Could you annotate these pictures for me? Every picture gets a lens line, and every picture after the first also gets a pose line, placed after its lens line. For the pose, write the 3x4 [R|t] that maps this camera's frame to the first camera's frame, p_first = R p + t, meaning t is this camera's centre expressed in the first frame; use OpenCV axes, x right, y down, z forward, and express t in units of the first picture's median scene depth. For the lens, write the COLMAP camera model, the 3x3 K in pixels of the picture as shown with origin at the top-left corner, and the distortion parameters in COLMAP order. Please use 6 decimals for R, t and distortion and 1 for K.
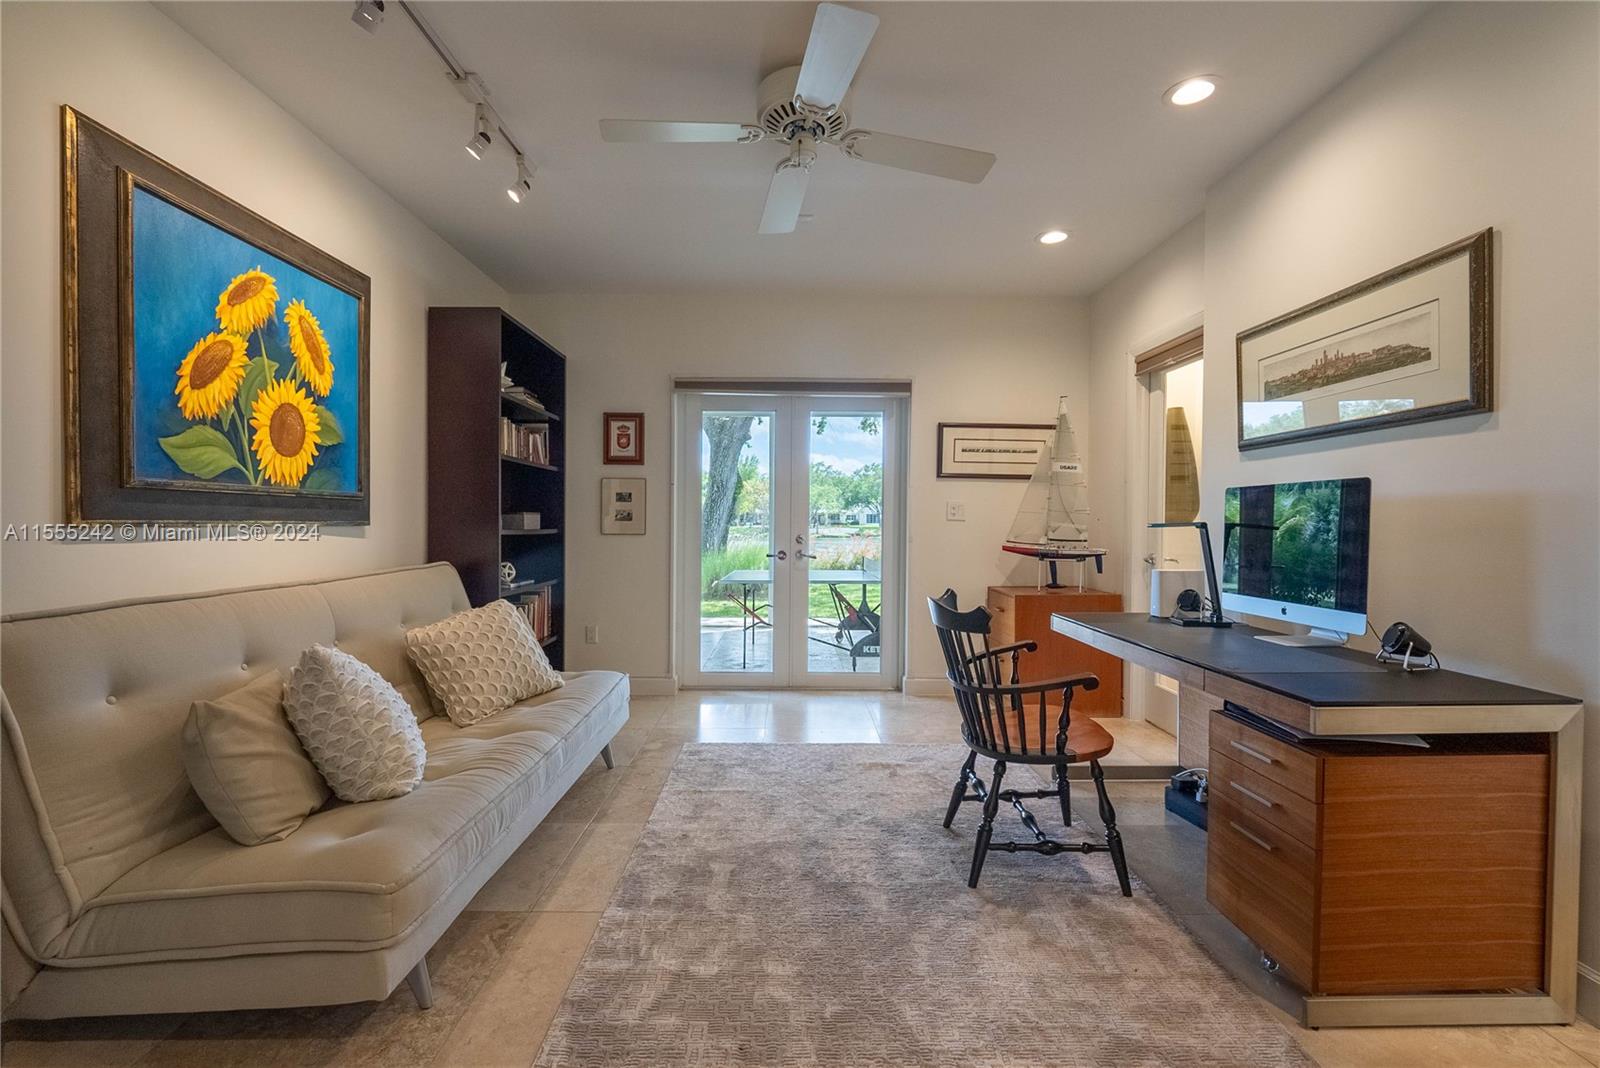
lens RADIAL K [[712.3, 0, 800.0], [0, 712.3, 534.0], [0, 0, 1]] dist [-0.010044, -0.000351]
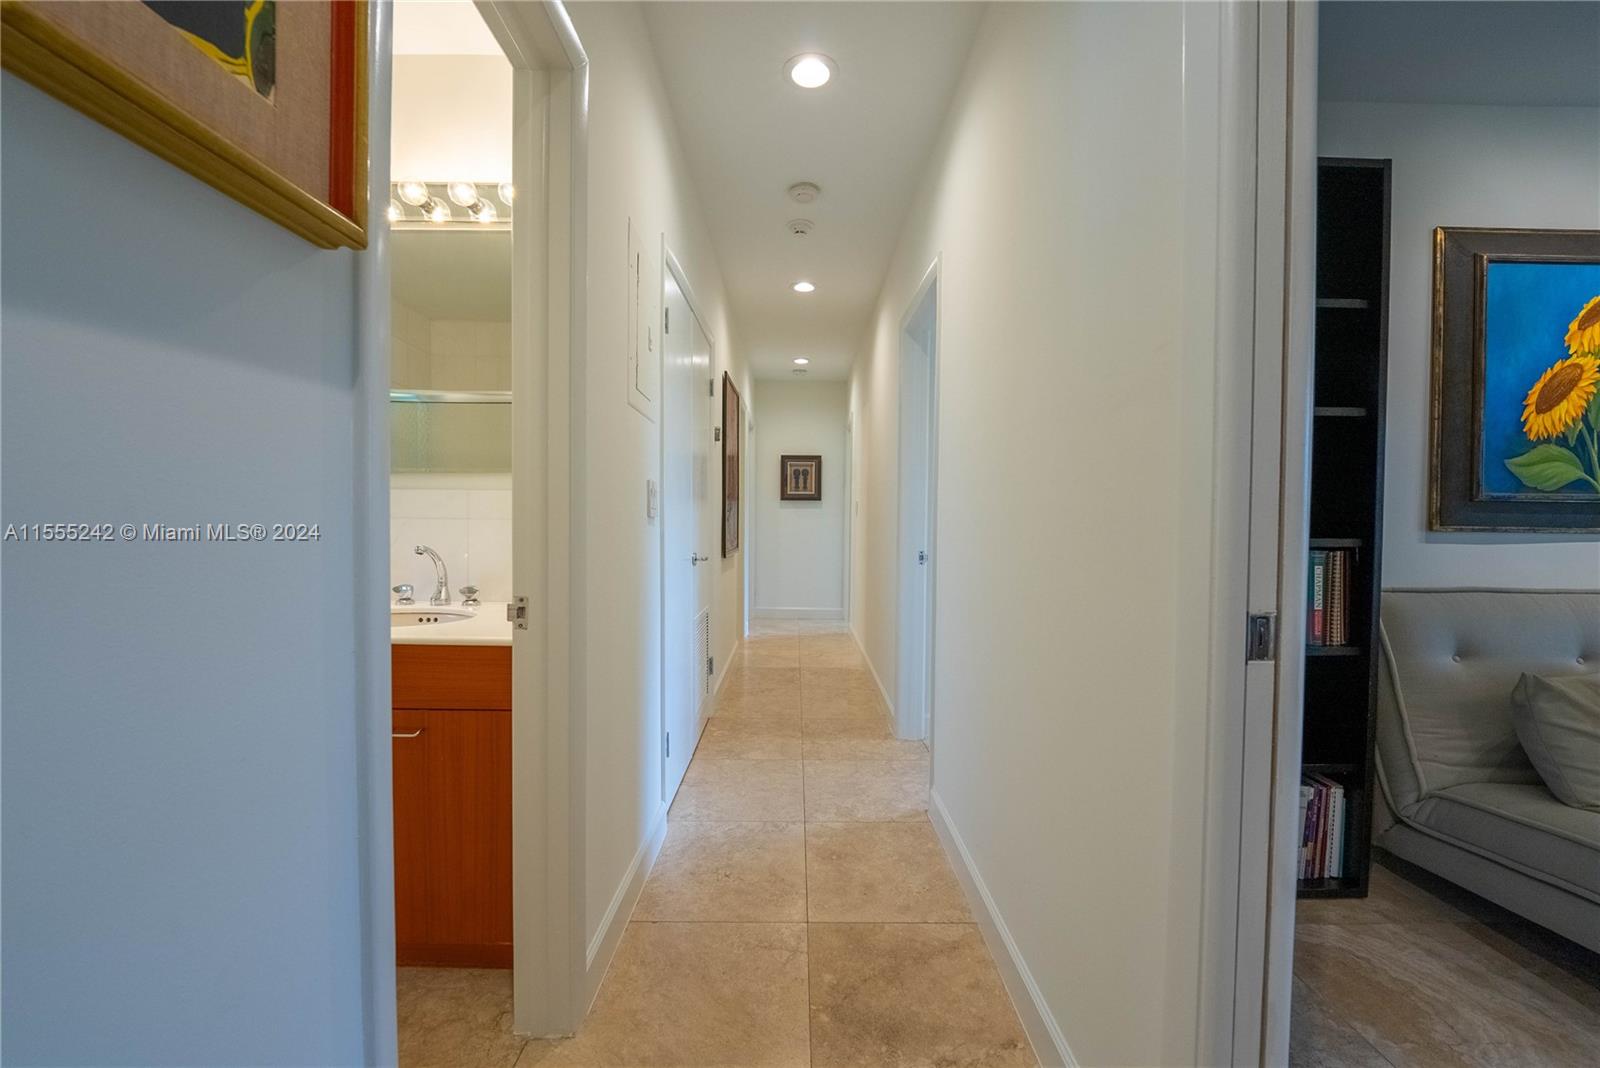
lens RADIAL K [[647.7, 0, 809.7], [0, 647.7, 536.2], [0, 0, 1]] dist [-0.009014, 0.000154]
pose [[-0.001010, 0.008773, -0.999961, 0.204515], [-0.030220, 0.999505, 0.008799, 0.023435], [0.999543, 0.030228, -0.000745, -0.198706]]
